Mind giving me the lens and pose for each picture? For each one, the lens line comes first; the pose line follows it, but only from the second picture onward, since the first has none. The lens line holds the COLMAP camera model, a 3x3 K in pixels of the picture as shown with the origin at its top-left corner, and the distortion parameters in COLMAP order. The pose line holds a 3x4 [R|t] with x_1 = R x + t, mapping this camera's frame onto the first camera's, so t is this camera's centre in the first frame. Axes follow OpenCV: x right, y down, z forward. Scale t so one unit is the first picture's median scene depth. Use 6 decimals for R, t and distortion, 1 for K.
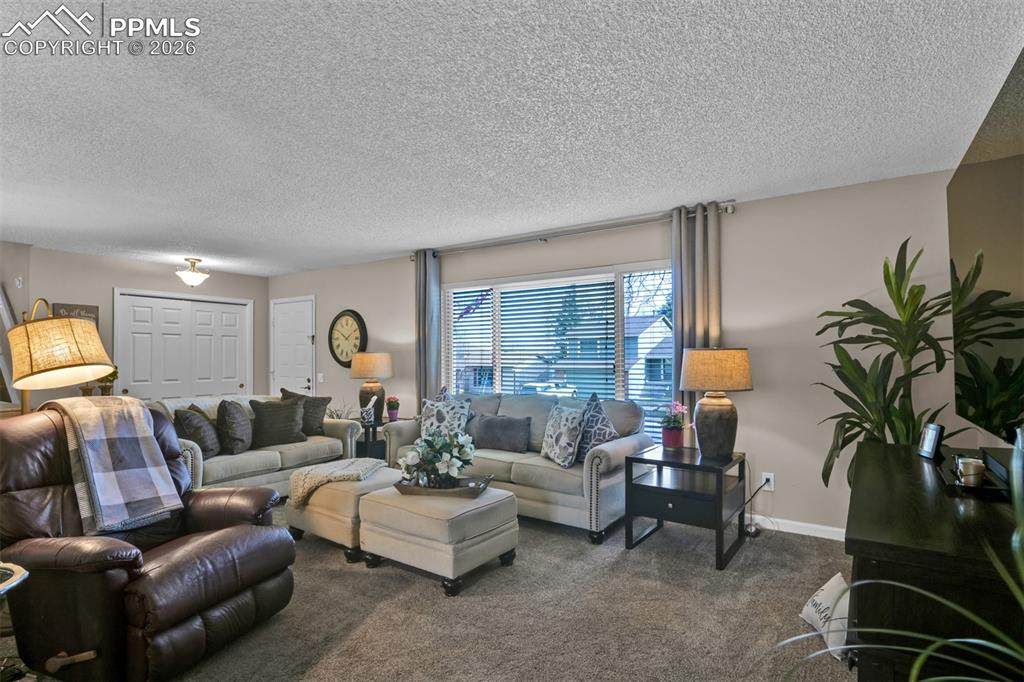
lens RADIAL K [[520.3, 0, 513.2], [0, 520.3, 346.7], [0, 0, 1]] dist [-0.005293, -0.000879]
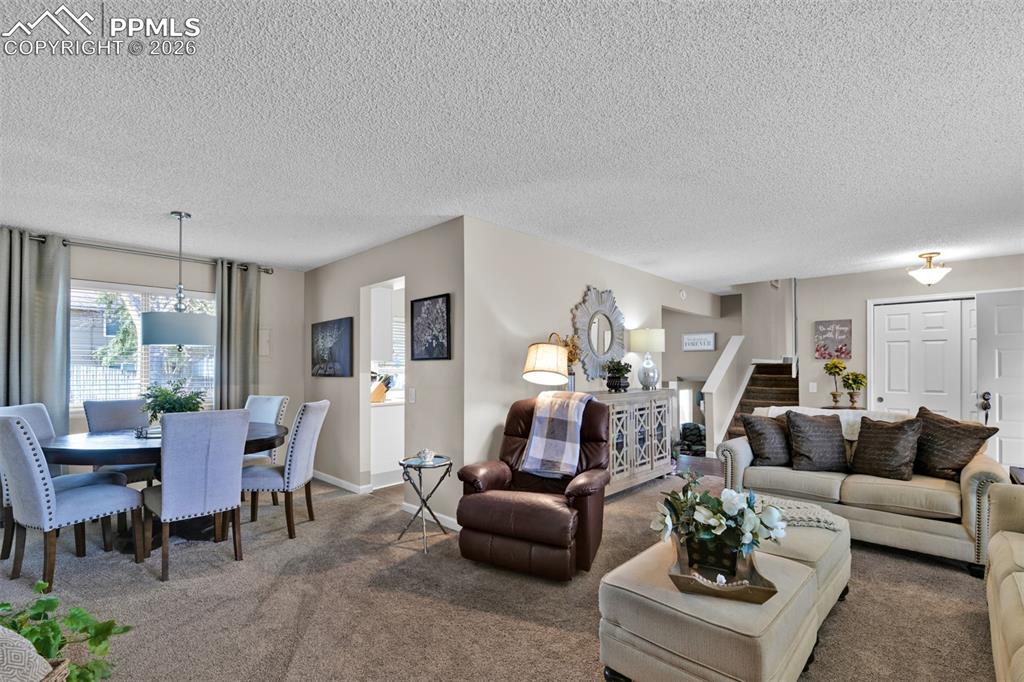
lens RADIAL K [[463.1, 0, 525.3], [0, 463.1, 365.7], [0, 0, 1]] dist [-0.006840, -0.003668]
pose [[-0.134839, -0.000732, -0.990867, 0.249327], [0.019748, 0.999799, -0.003426, 0.008622], [0.990671, -0.020029, -0.134797, 0.440454]]
